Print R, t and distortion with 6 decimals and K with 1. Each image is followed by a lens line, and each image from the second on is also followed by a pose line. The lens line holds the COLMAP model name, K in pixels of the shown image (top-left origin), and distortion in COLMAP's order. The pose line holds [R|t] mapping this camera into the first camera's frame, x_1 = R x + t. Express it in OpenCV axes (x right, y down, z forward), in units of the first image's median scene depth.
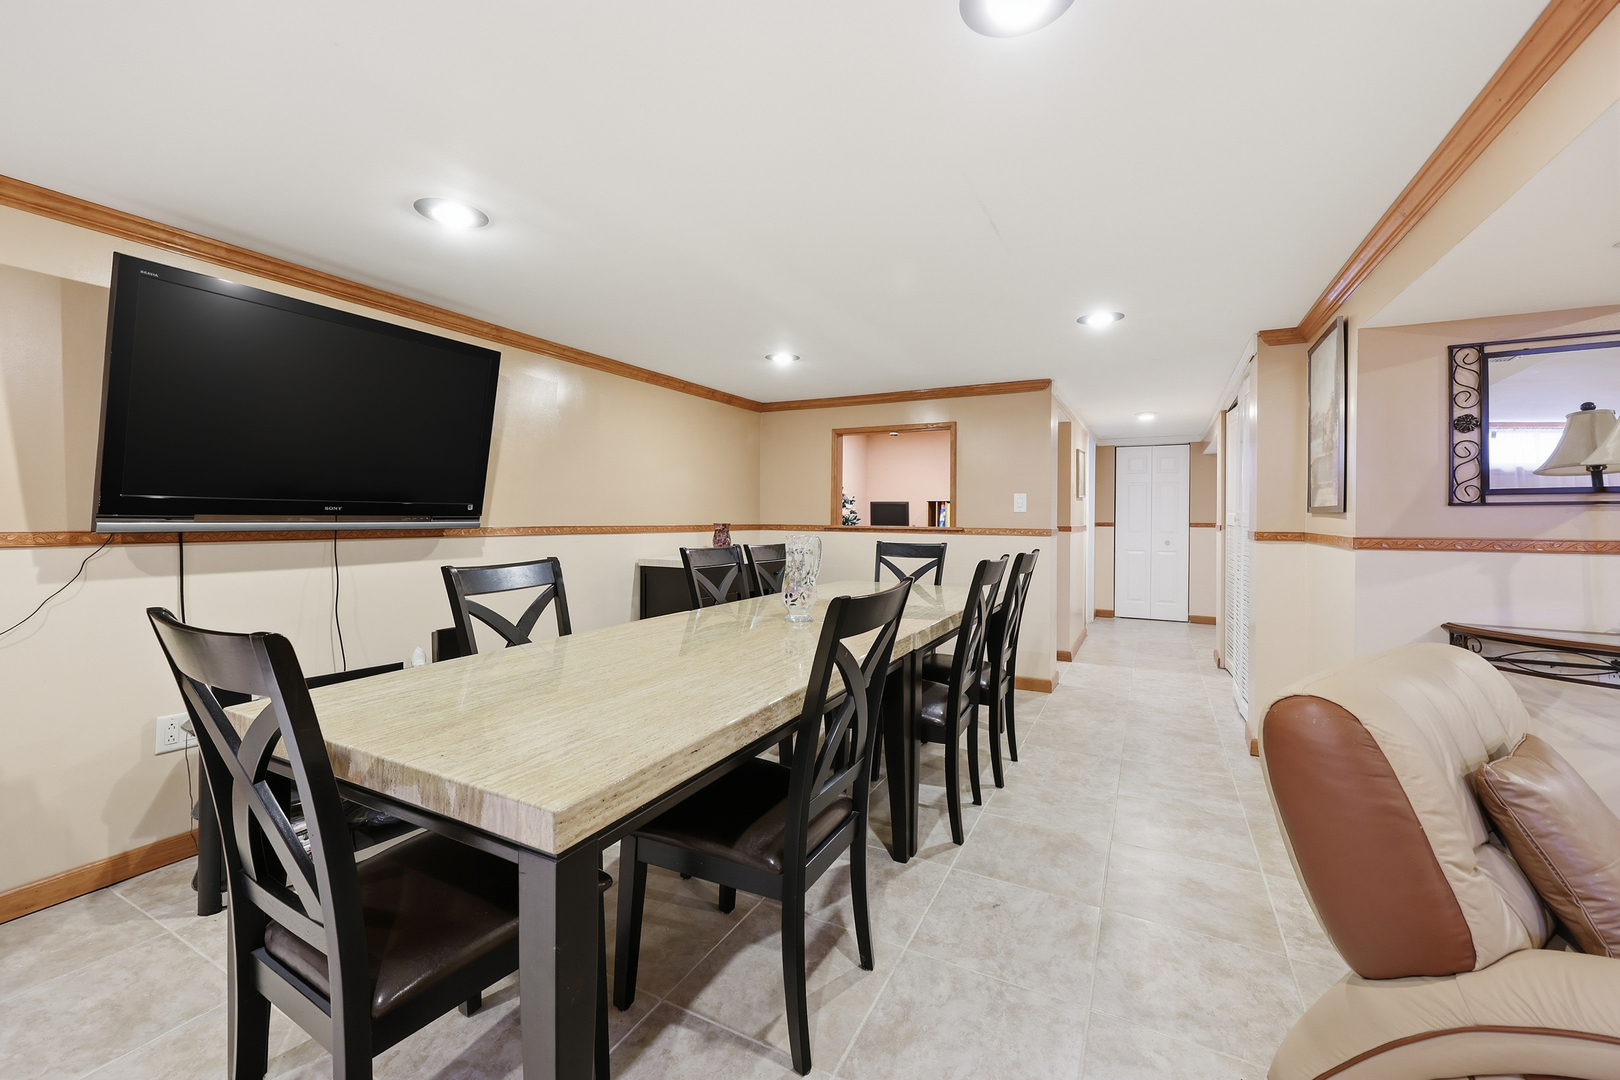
lens RADIAL K [[653.6, 0, 807.5], [0, 653.6, 518.5], [0, 0, 1]] dist [-0.001249, 0.000376]
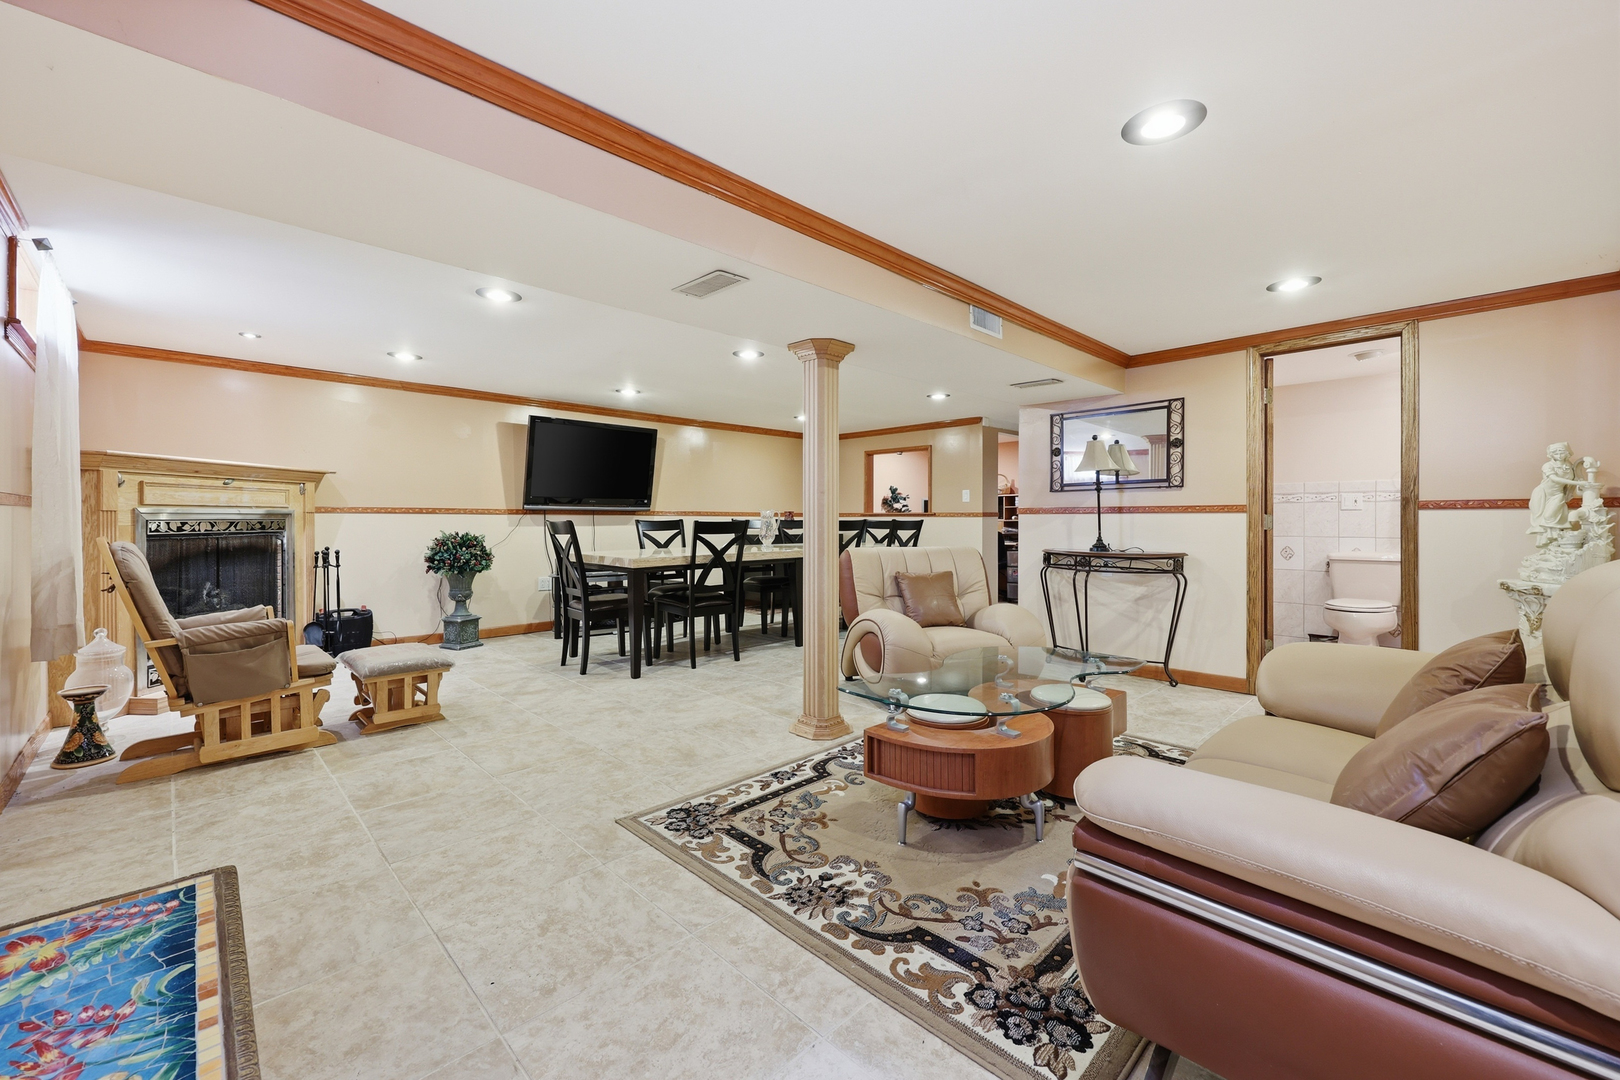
lens RADIAL K [[653.6, 0, 806.0], [0, 653.6, 525.8], [0, 0, 1]] dist [-0.001249, 0.000376]
pose [[0.950240, -0.002289, -0.311511, 0.902408], [0.004032, 0.999980, 0.004949, 0.075151], [0.311493, -0.005959, 0.950230, -1.224565]]
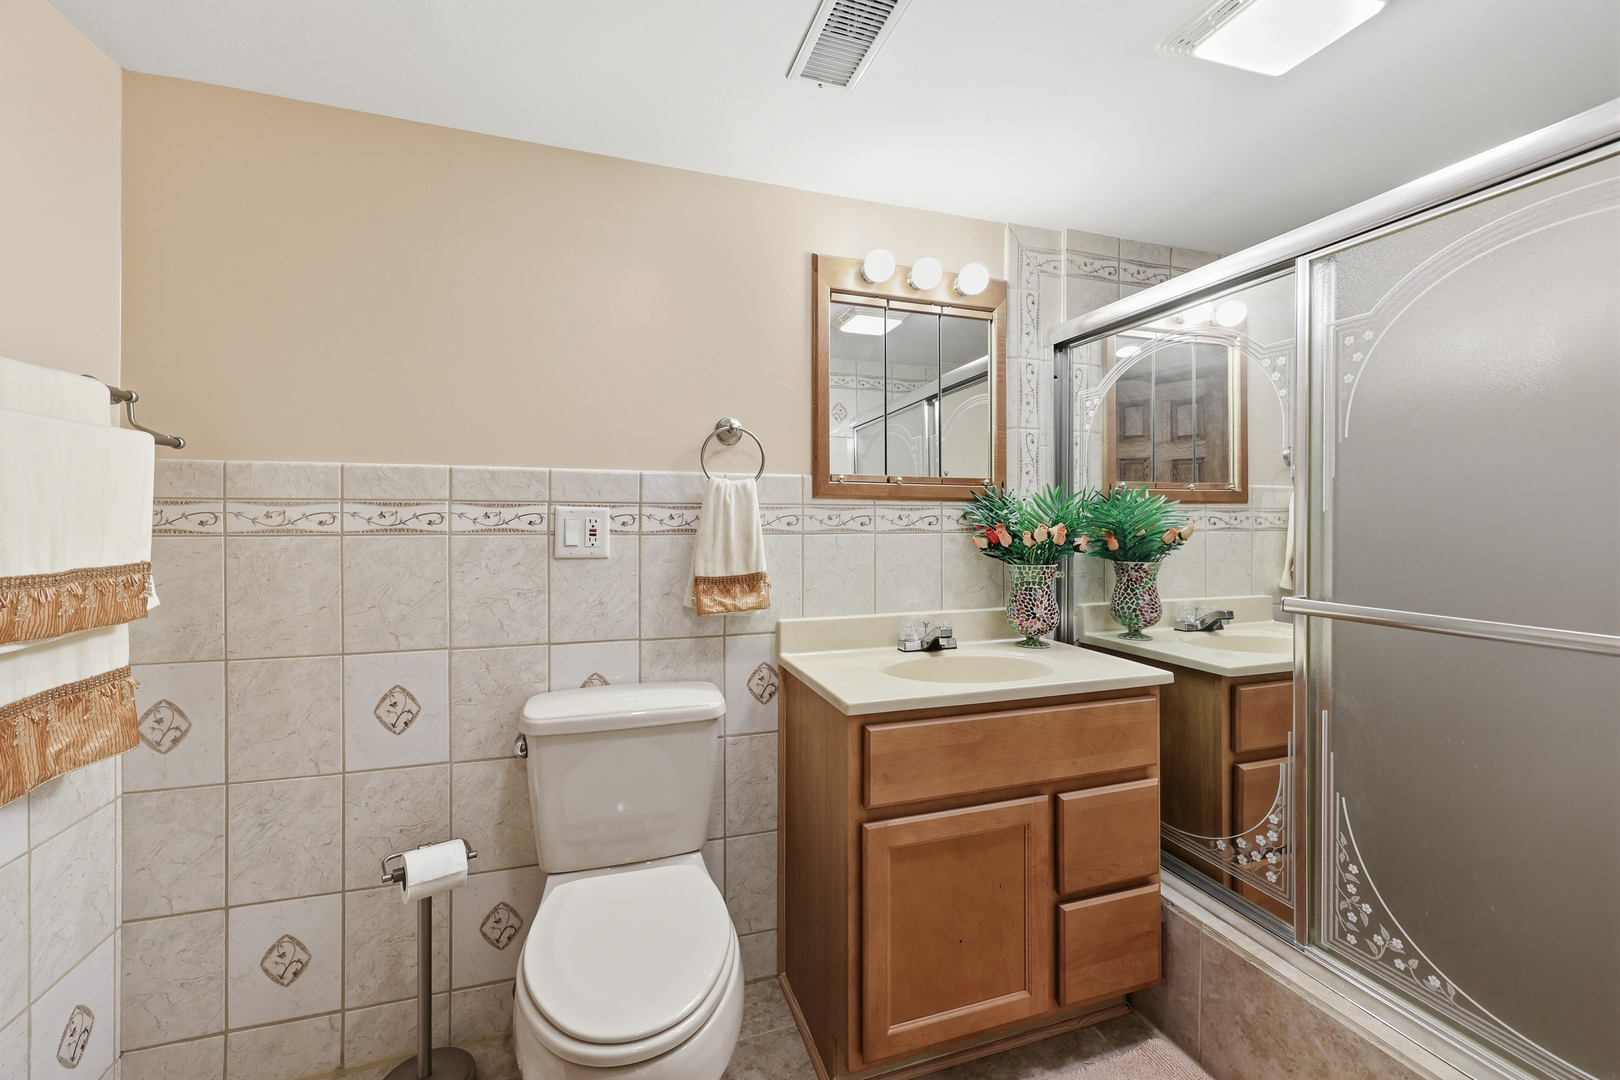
lens RADIAL K [[653.6, 0, 806.5], [0, 653.6, 534.2], [0, 0, 1]] dist [-0.001249, 0.000376]
pose [[0.689275, -0.006073, 0.724474, 1.596331], [0.005186, 0.999981, 0.003449, 0.014350], [-0.724481, 0.001380, 0.689293, 0.712755]]
